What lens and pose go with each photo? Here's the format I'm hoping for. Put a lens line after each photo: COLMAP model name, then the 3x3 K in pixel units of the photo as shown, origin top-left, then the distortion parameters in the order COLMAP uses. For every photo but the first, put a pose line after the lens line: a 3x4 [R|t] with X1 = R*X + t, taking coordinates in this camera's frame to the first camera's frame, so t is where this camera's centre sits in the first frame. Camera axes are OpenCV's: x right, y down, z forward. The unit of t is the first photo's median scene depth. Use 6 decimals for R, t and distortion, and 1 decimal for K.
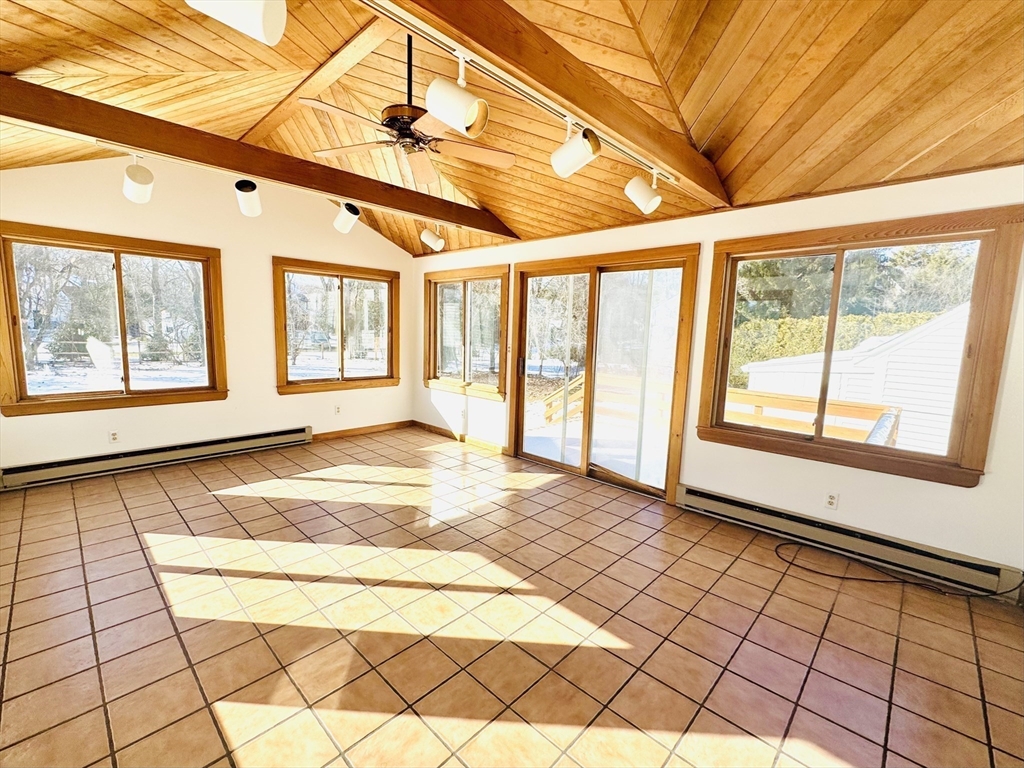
lens RADIAL K [[430.0, 0, 520.9], [0, 430.0, 383.6], [0, 0, 1]] dist [0.008731, 0.001068]
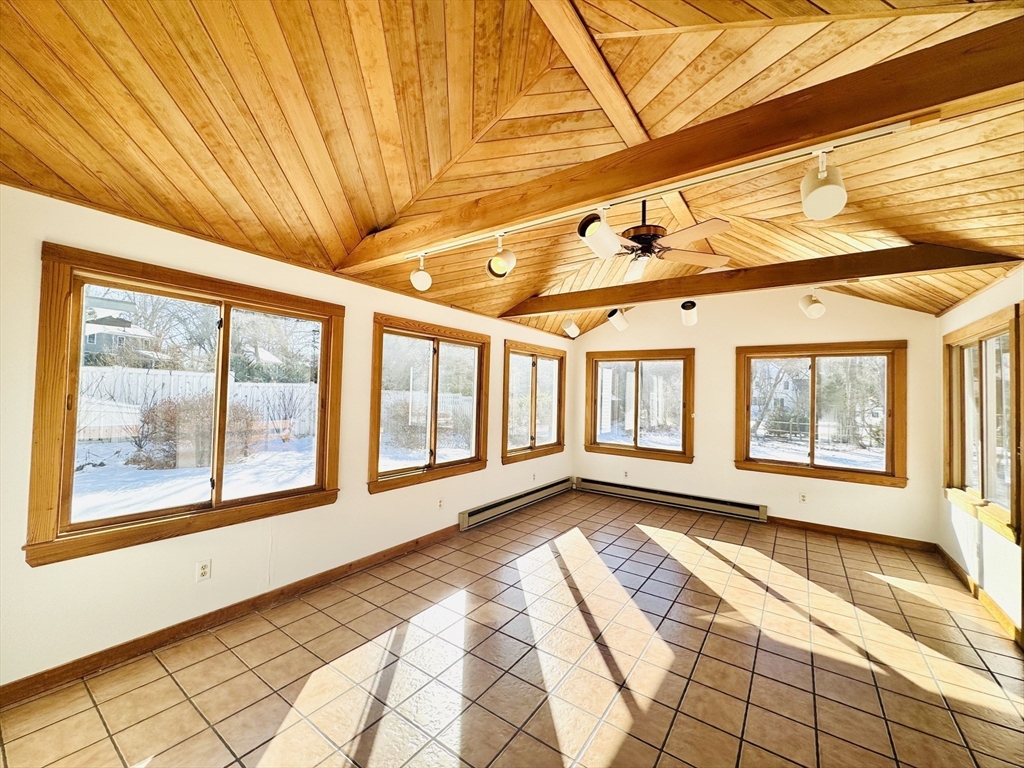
lens RADIAL K [[409.6, 0, 517.8], [0, 409.6, 384.3], [0, 0, 1]] dist [0.000401, -0.000837]
pose [[0.163715, -0.047640, -0.985357, 0.433168], [-0.147575, 0.986411, -0.072210, -0.031593], [0.975407, 0.157236, 0.154459, 0.286873]]
